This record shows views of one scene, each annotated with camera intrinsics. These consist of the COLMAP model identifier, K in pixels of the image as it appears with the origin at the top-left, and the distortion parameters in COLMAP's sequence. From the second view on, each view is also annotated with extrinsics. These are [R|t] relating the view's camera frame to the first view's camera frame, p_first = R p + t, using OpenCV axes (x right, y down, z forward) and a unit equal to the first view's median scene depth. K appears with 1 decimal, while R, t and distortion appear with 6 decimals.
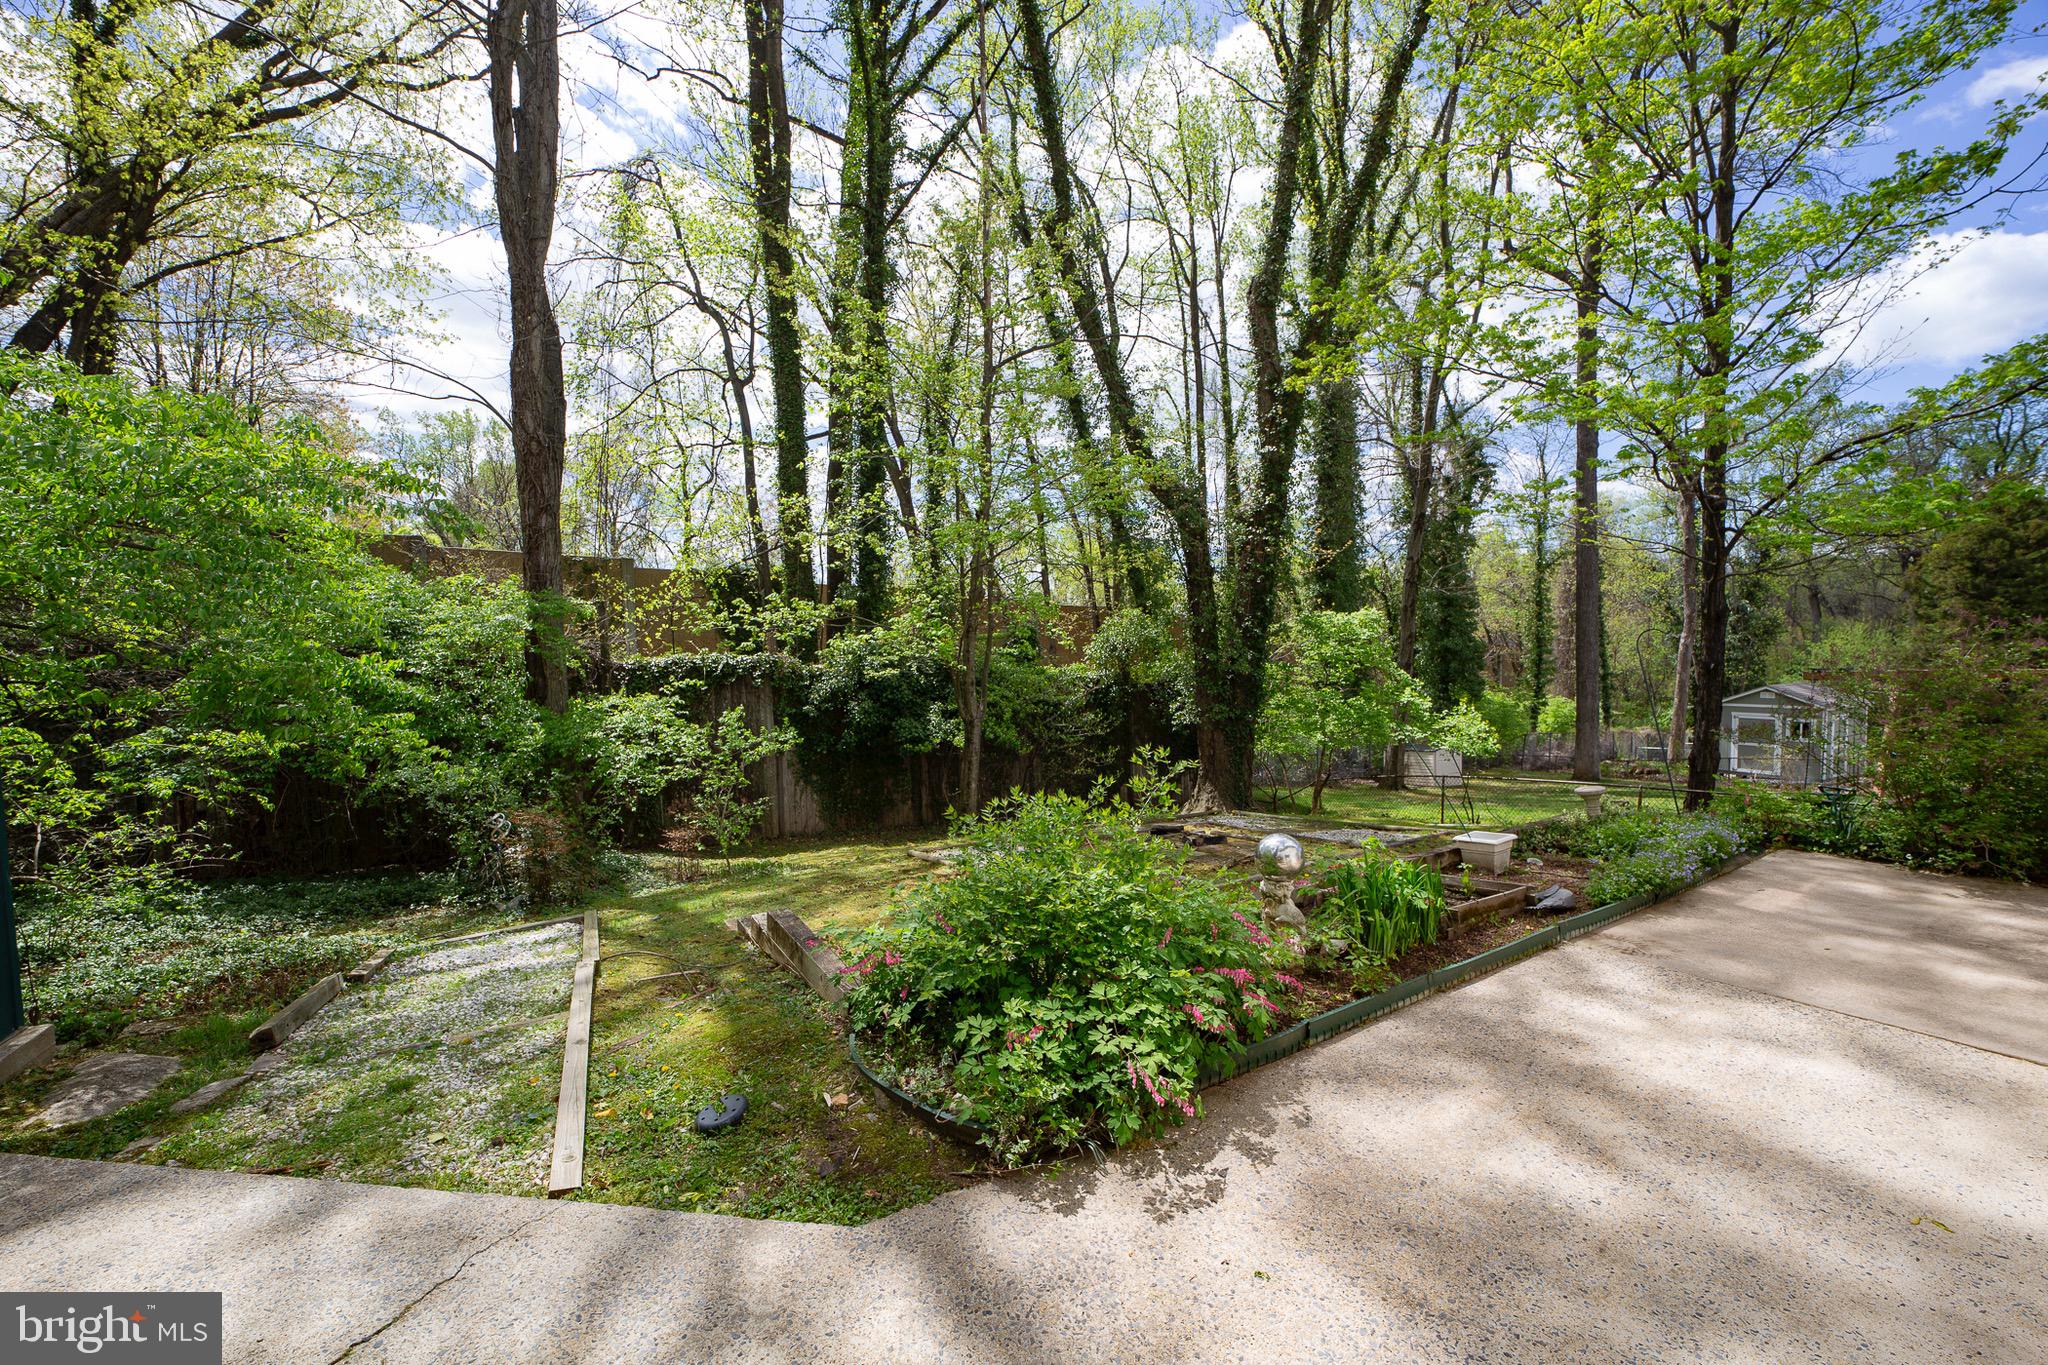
lens RADIAL K [[797.1, 0, 1038.0], [0, 797.1, 696.8], [0, 0, 1]] dist [-0.040693, 0.010423]
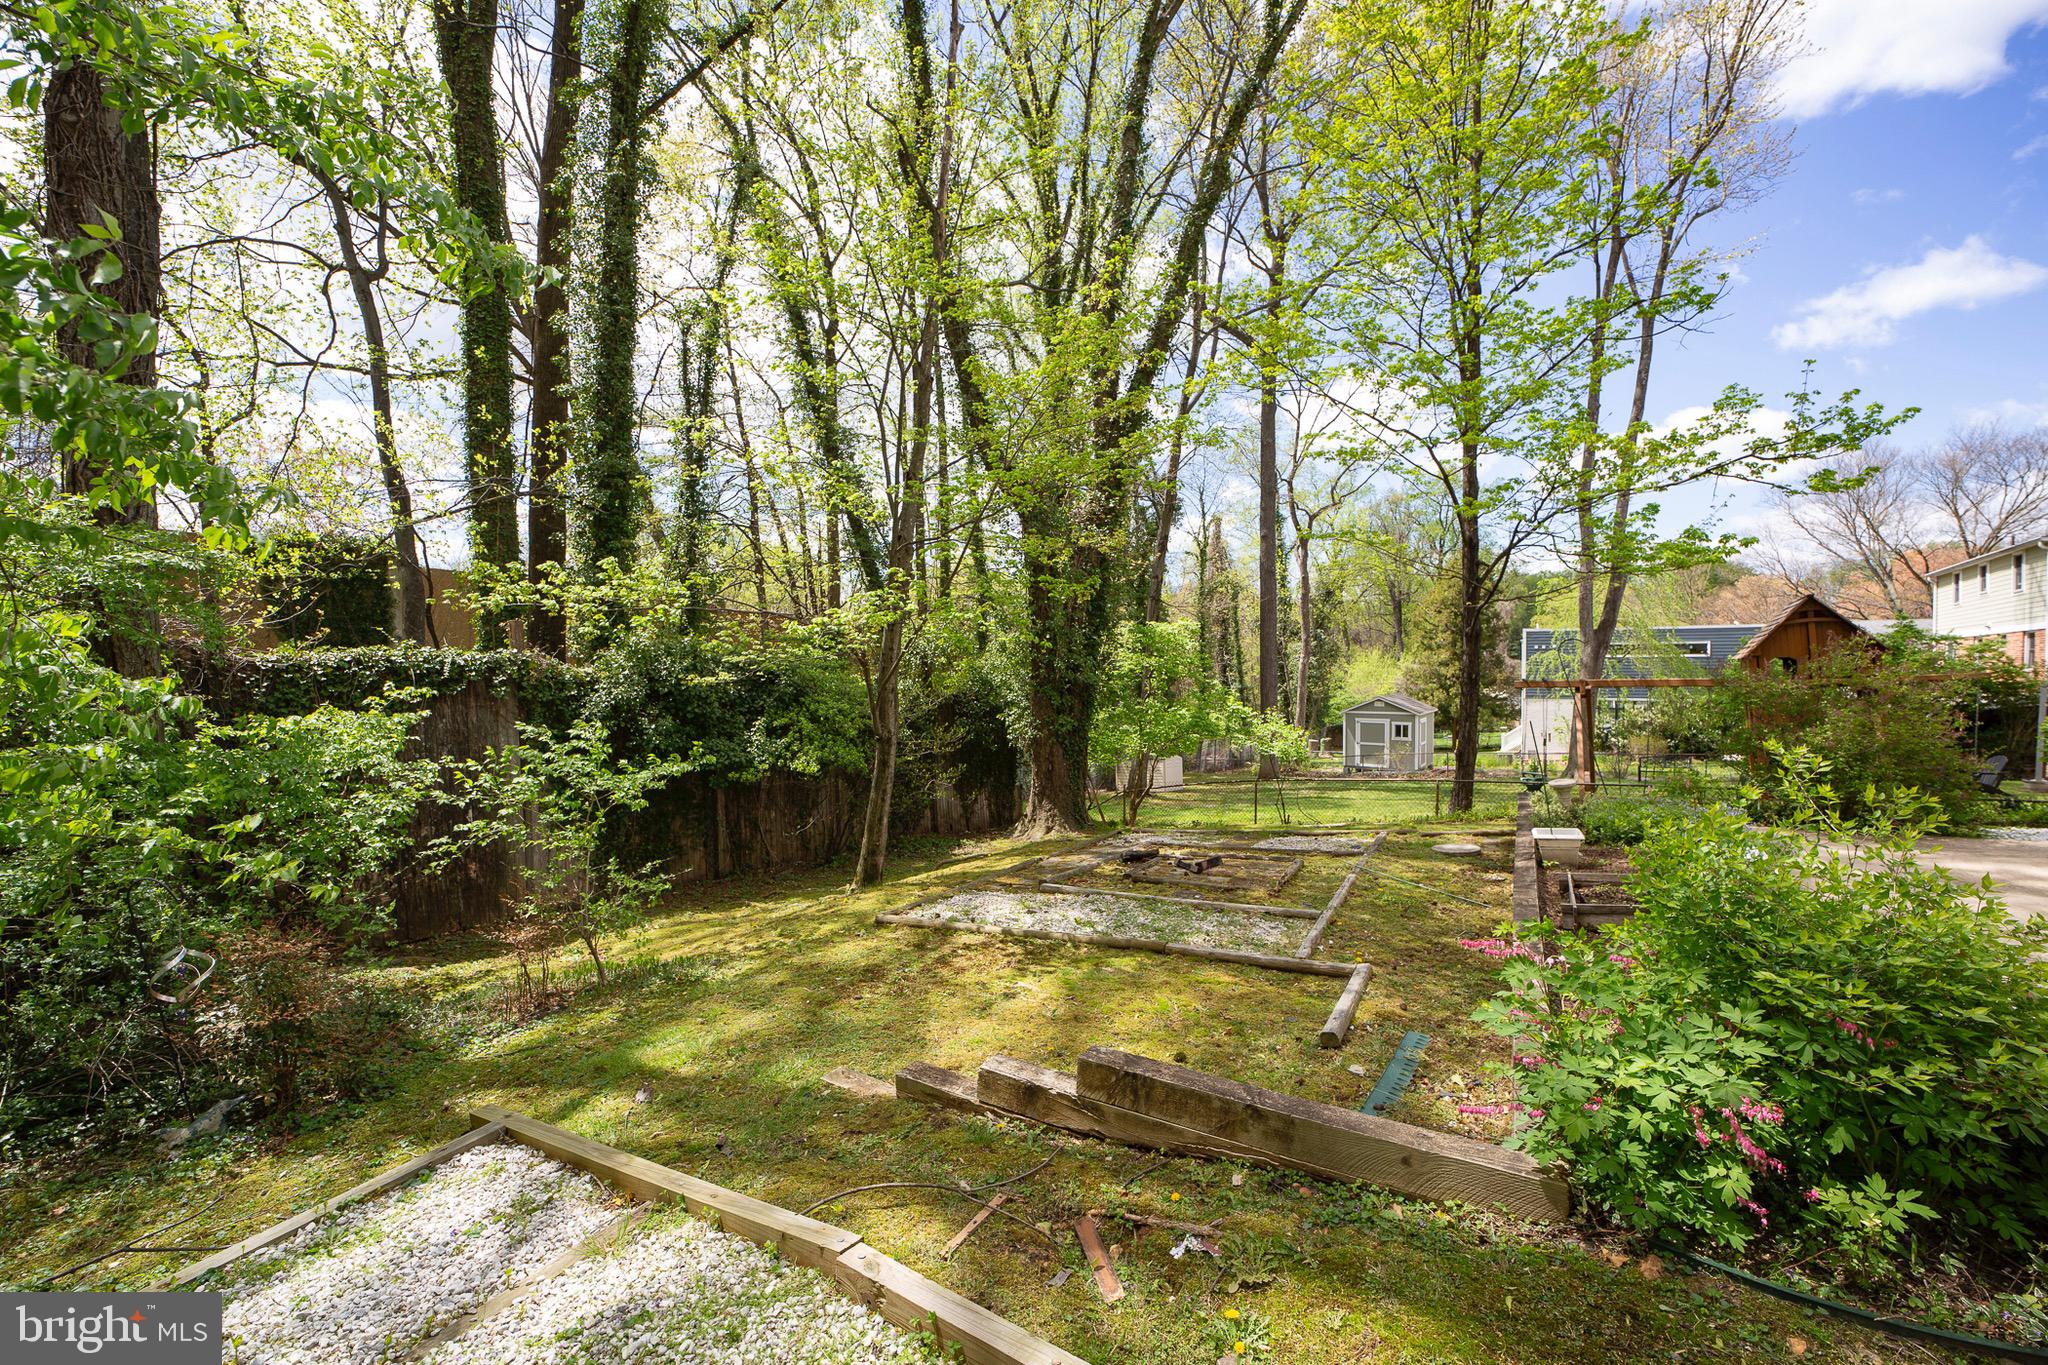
lens RADIAL K [[797.1, 0, 1038.0], [0, 797.1, 696.8], [0, 0, 1]] dist [-0.040693, 0.010423]
pose [[0.897709, -0.002101, 0.440585, -0.226569], [0.010757, 0.999795, -0.017149, 0.002872], [-0.440459, 0.020134, 0.897547, 0.175165]]
